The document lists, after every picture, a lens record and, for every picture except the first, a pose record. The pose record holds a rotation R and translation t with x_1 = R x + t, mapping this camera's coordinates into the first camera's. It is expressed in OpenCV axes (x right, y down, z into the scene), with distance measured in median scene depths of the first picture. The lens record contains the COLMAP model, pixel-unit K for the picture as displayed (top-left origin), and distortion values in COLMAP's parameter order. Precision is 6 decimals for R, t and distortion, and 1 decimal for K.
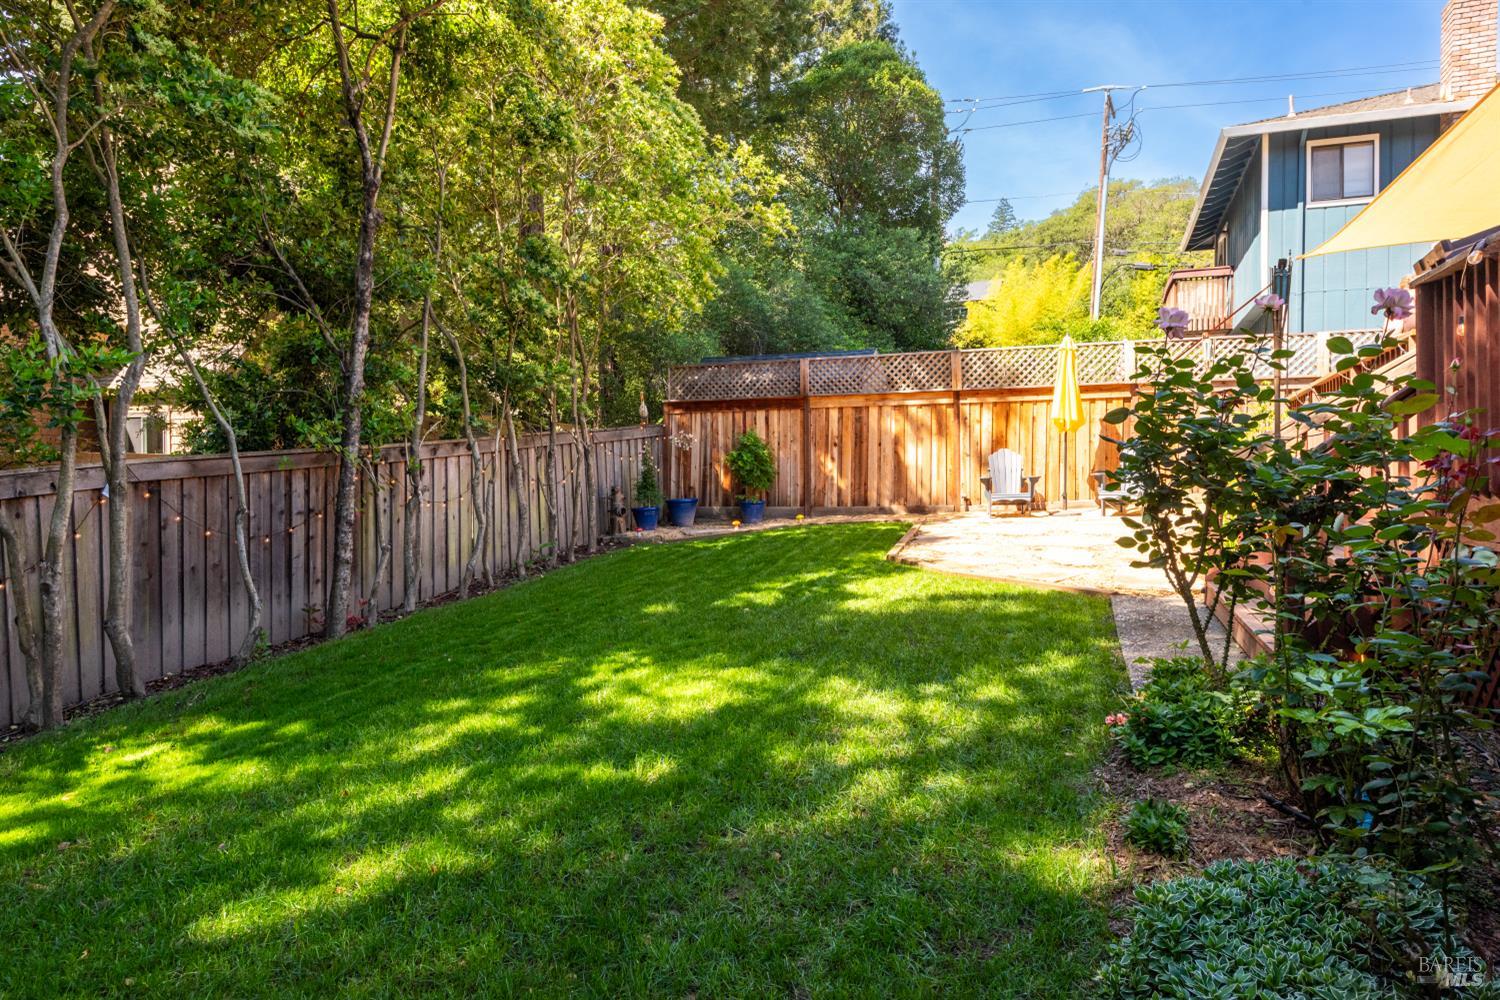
lens RADIAL K [[1016.0, 0, 750.0], [0, 1016.0, 500.0], [0, 0, 1]] dist [0.043268, -0.000336]
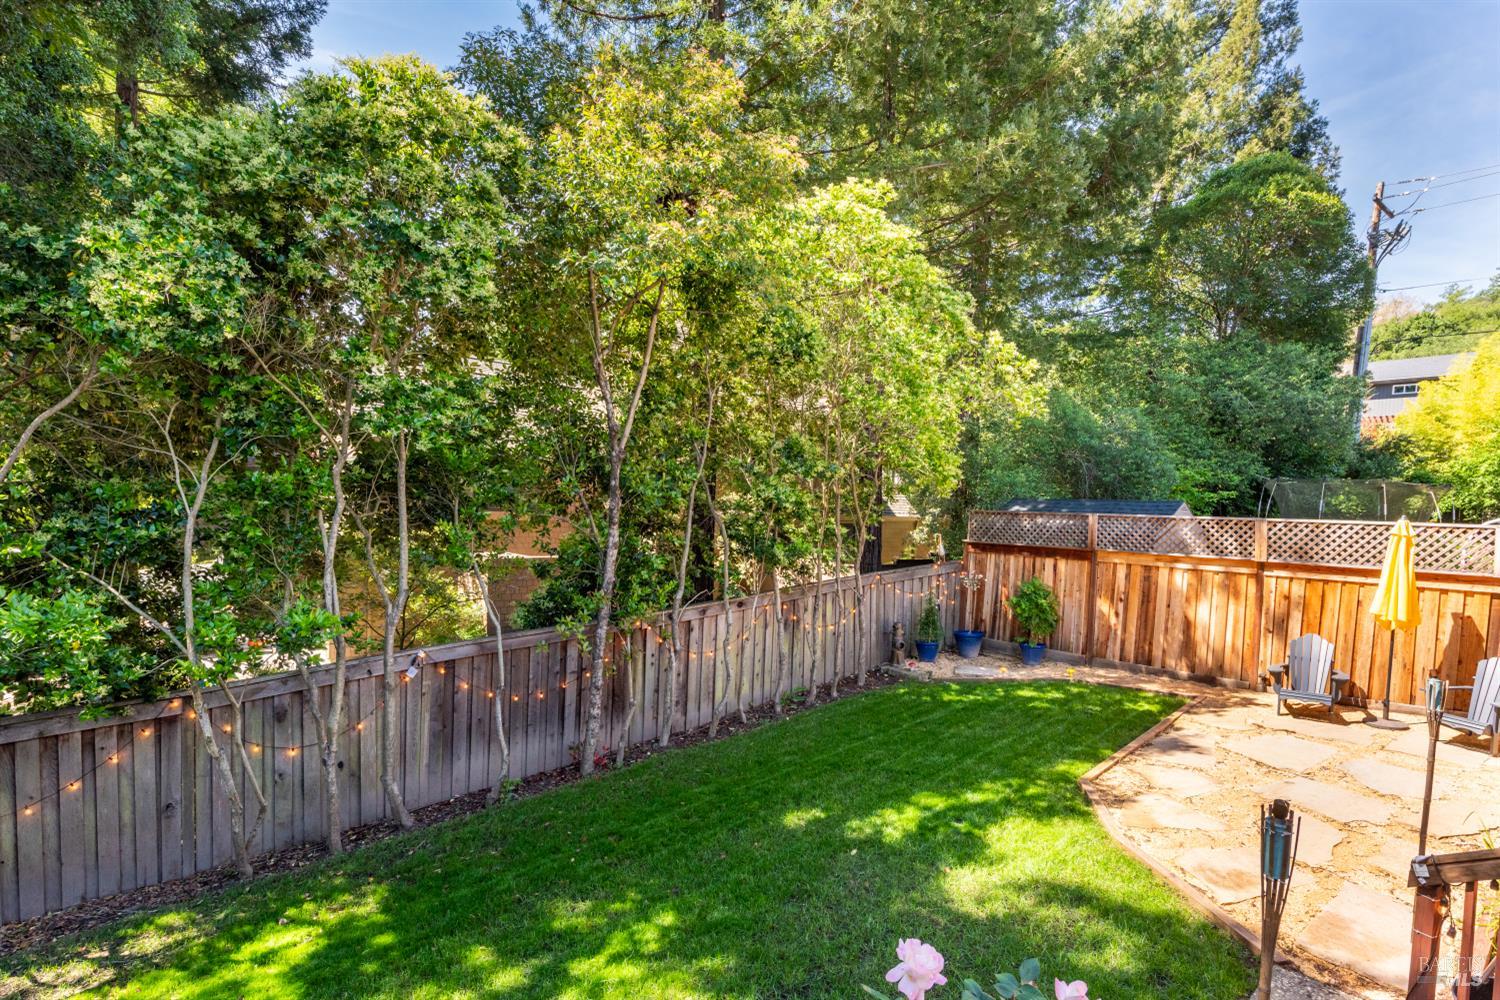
lens RADIAL K [[772.3, 0, 752.5], [0, 772.3, 547.7], [0, 0, 1]] dist [0.020288, -0.011995]
pose [[0.862631, 0.066801, -0.501403, 0.151132], [-0.051057, 0.997678, 0.045079, -0.122476], [0.503250, -0.013287, 0.864039, 0.150547]]
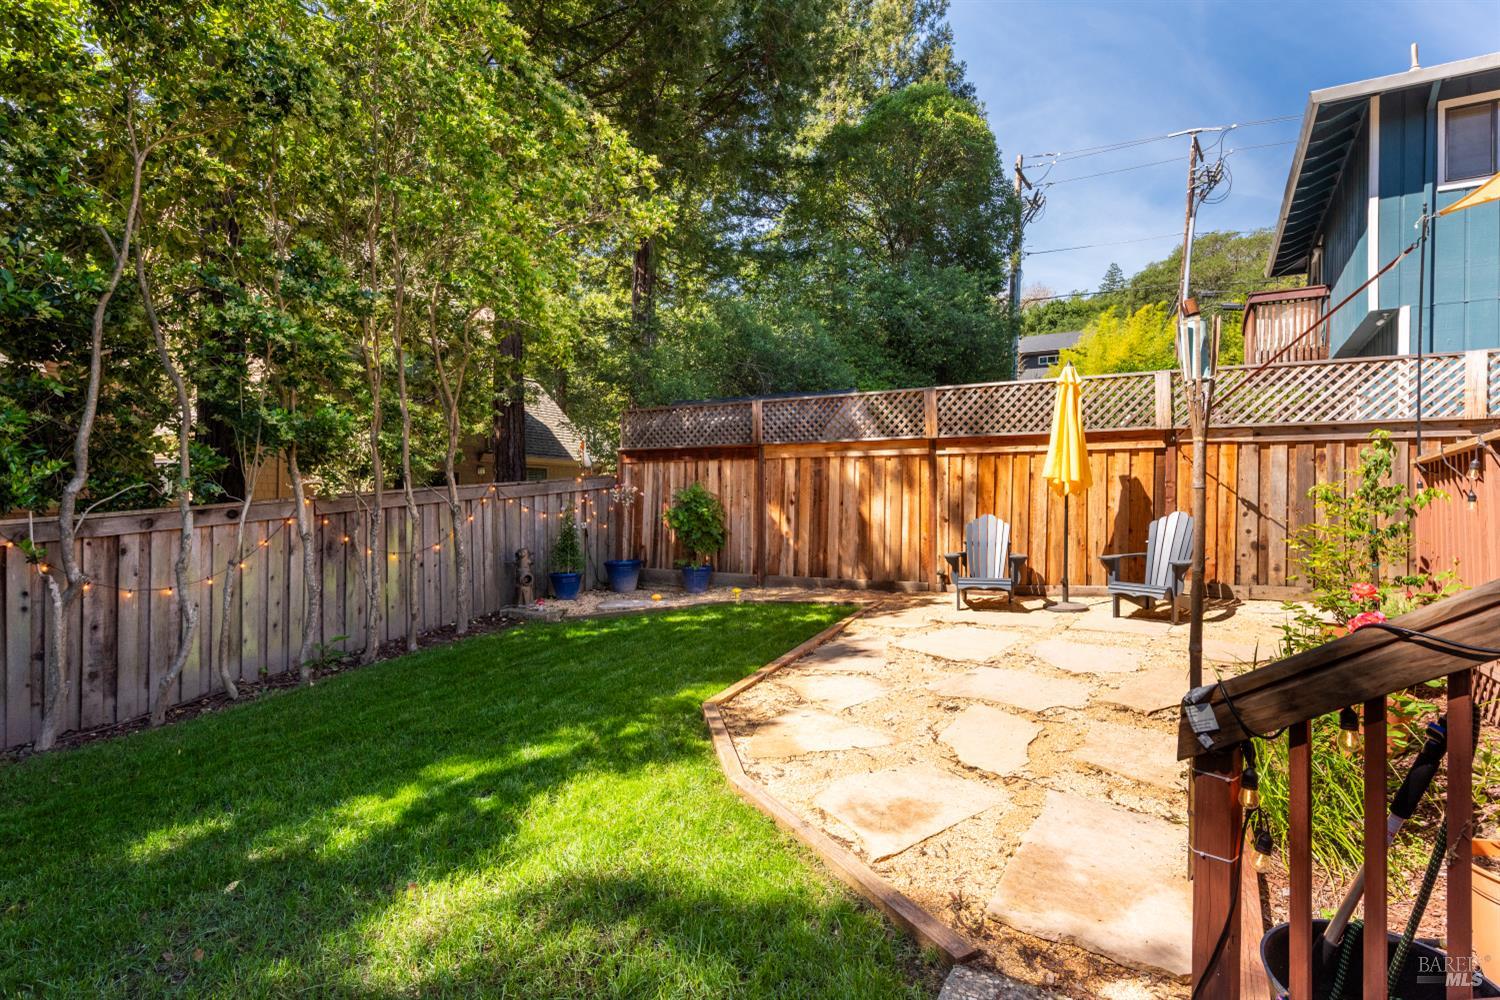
lens RADIAL K [[795.0, 0, 750.0], [0, 795.0, 500.0], [0, 0, 1]] dist [0.020655, -0.000801]
pose [[0.981329, 0.014420, -0.191798, 0.175509], [-0.018257, 0.999667, -0.018253, -0.043874], [0.191471, 0.021413, 0.981265, 0.353005]]
